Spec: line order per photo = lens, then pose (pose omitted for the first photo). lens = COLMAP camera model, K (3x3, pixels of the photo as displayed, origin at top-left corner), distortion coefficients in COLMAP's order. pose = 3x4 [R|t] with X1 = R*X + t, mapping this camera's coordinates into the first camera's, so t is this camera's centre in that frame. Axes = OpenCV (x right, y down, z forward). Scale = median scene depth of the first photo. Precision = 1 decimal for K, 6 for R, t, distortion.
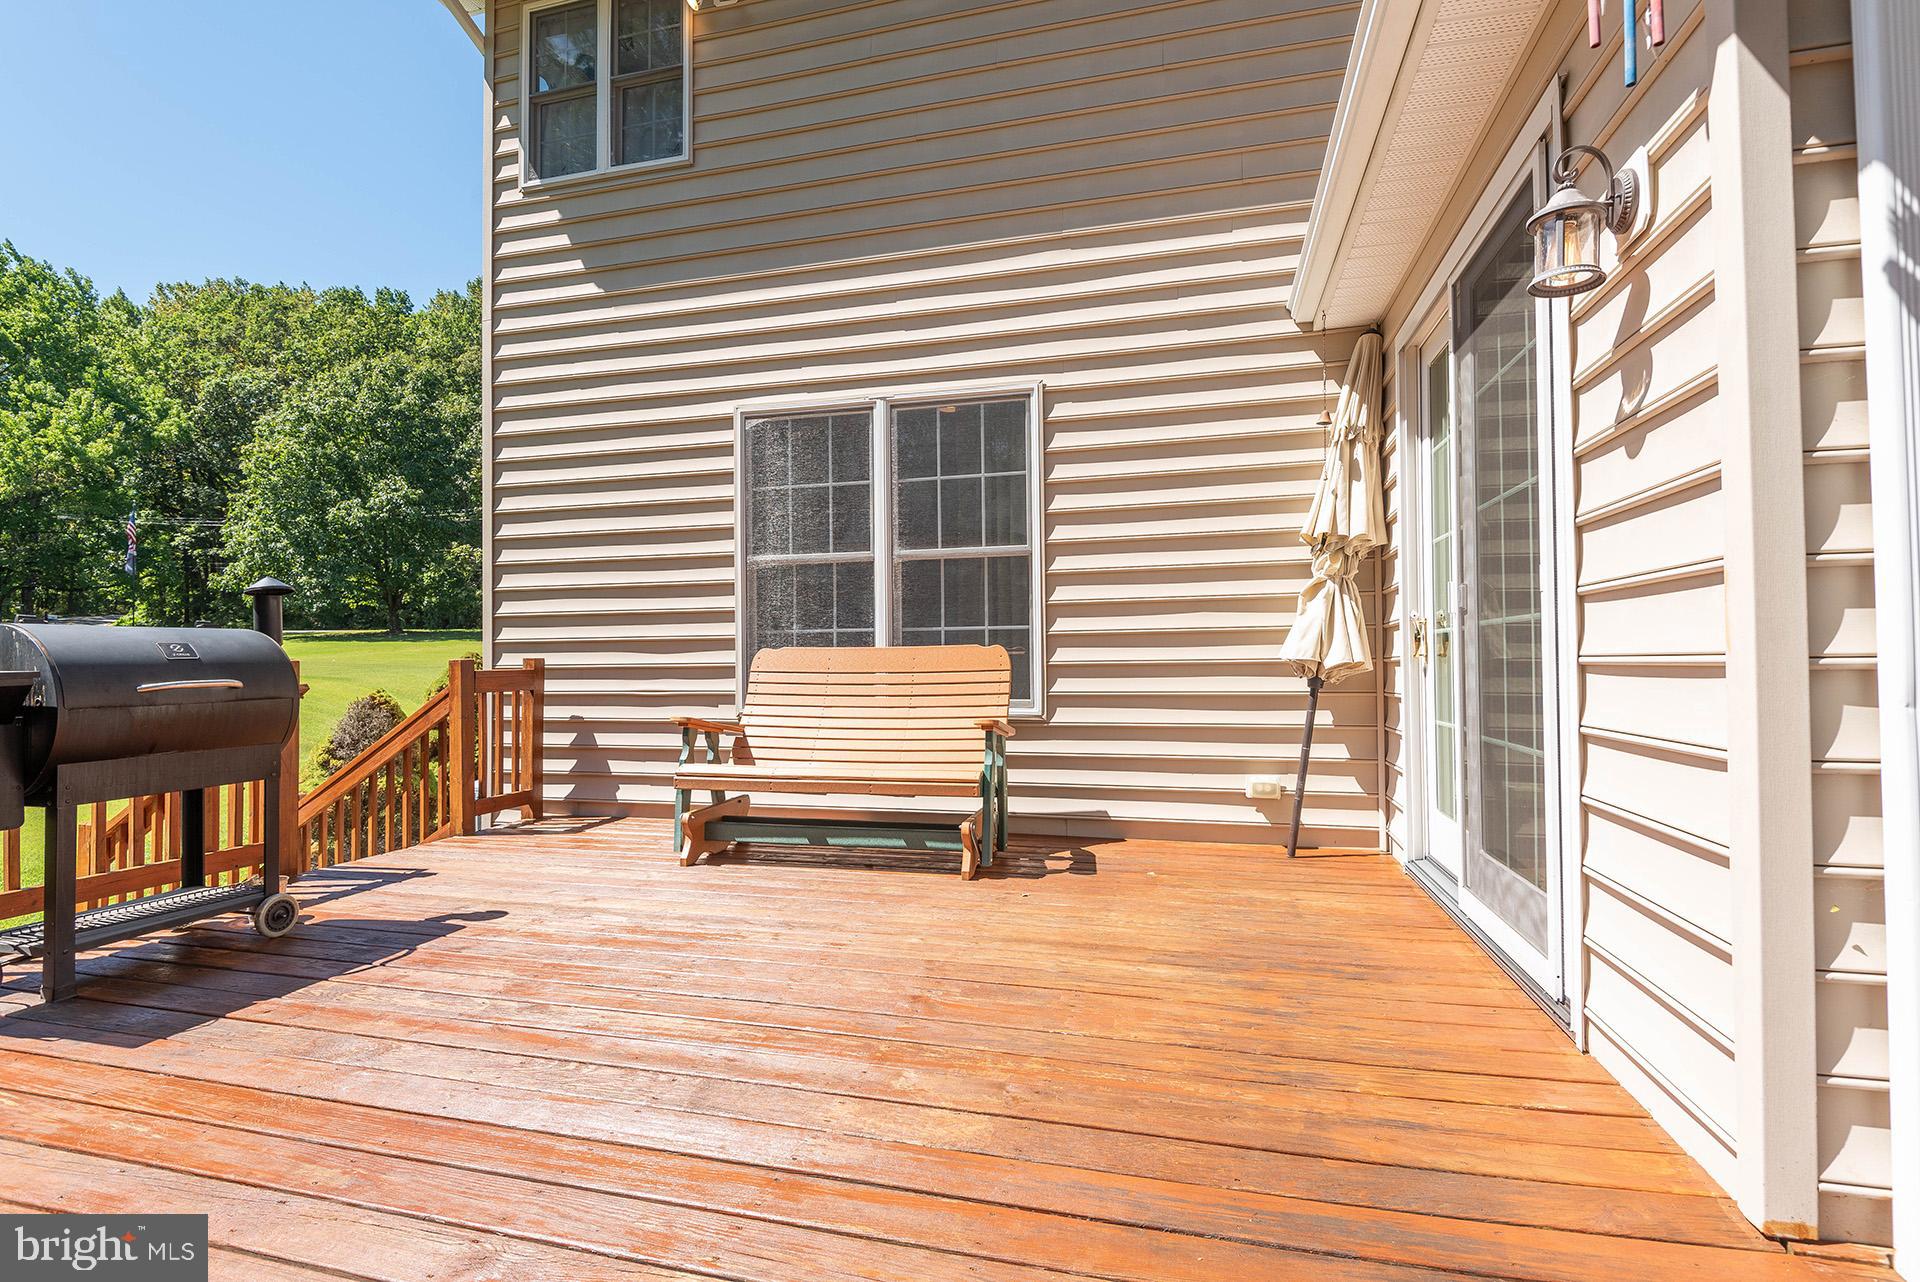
lens RADIAL K [[887.6, 0, 960.0], [0, 887.6, 641.0], [0, 0, 1]] dist [0.024981, -0.018040]
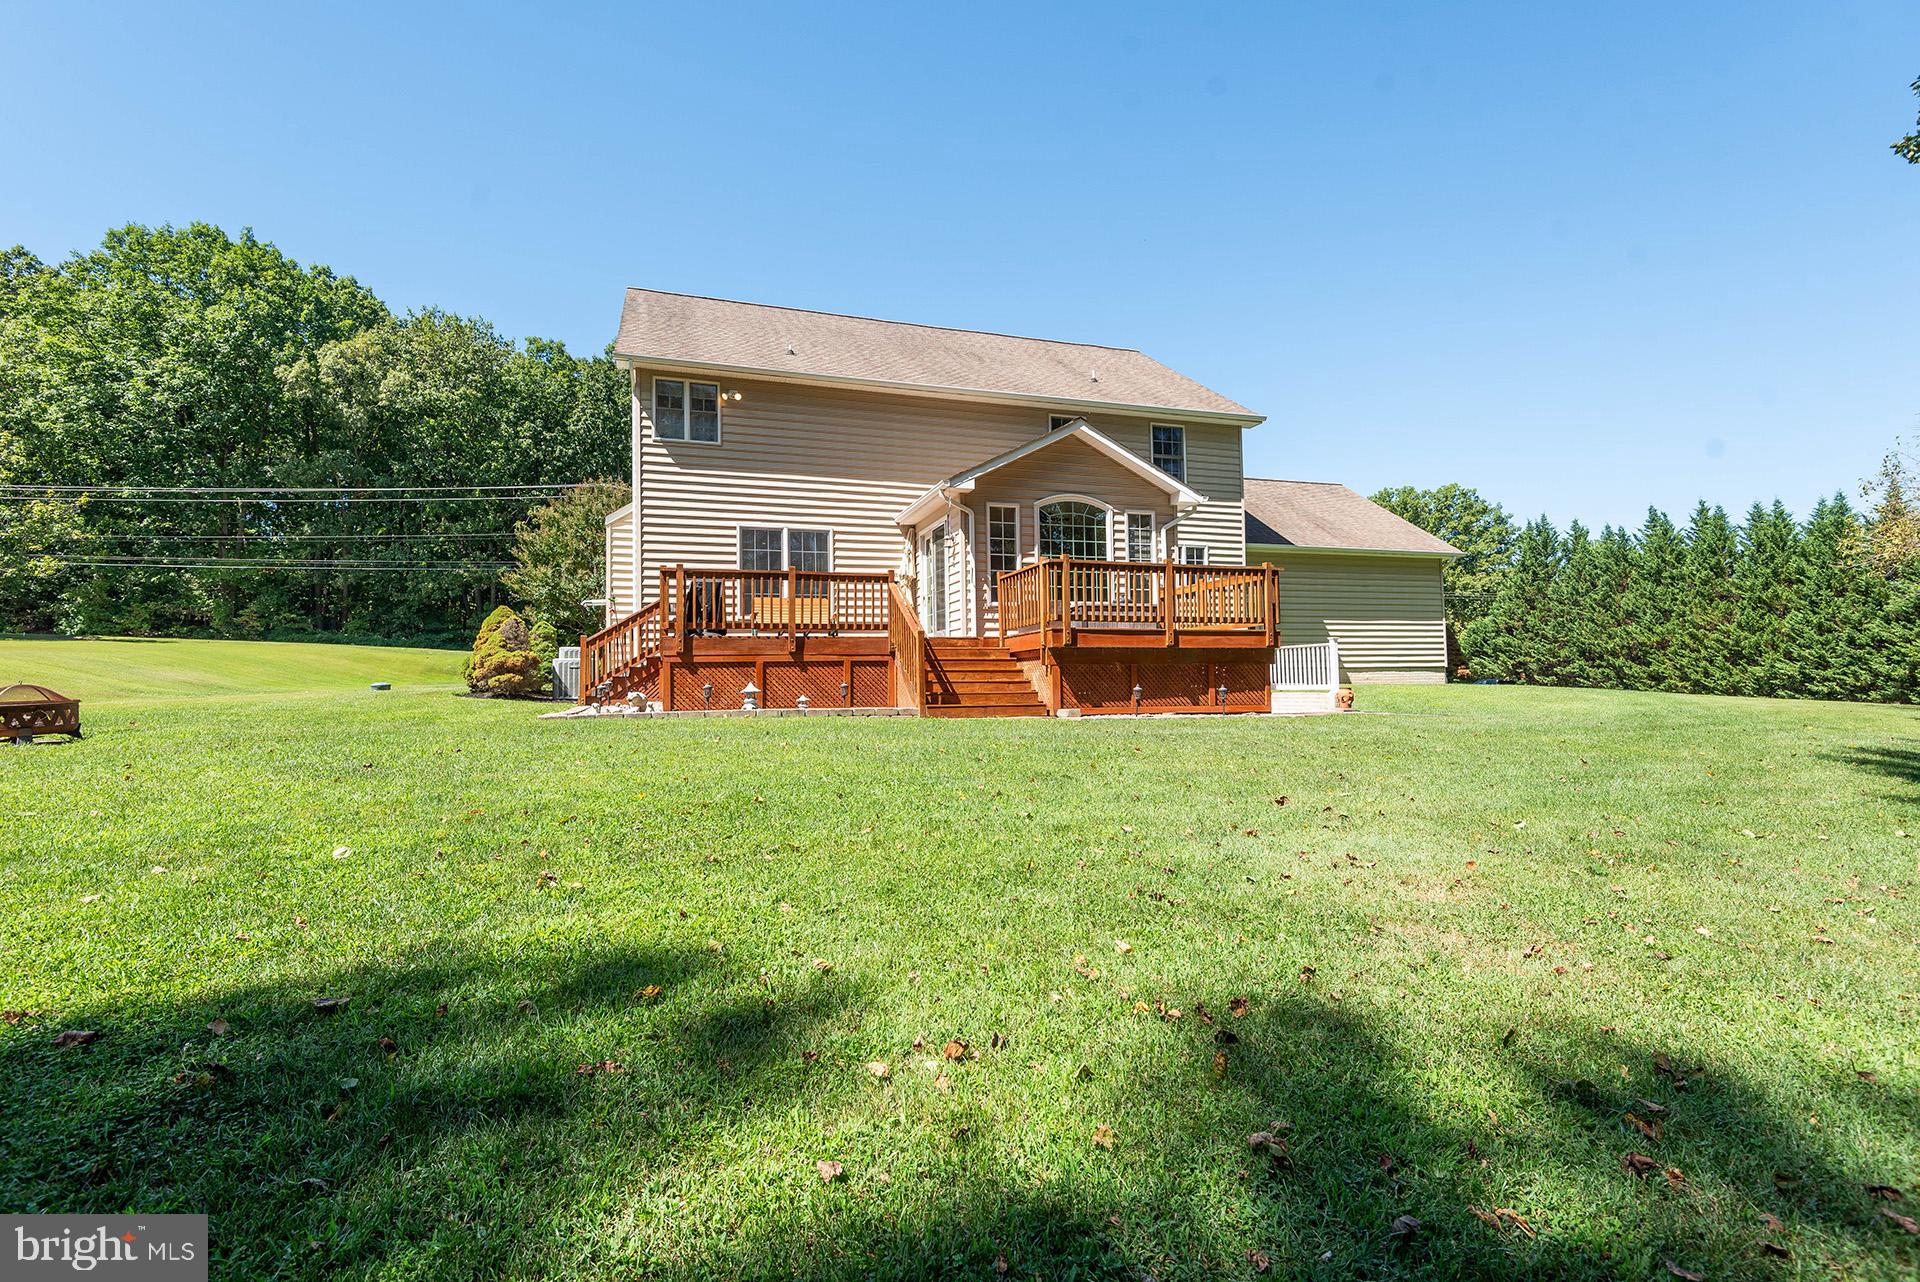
lens RADIAL K [[825.0, 0, 960.0], [0, 825.0, 641.0], [0, 0, 1]] dist [0.045694, 0.000078]
pose [[0.832068, 0.019586, 0.554327, -1.261889], [0.001855, 0.999273, -0.038092, 0.284164], [-0.554670, 0.032723, 0.831427, -1.972635]]
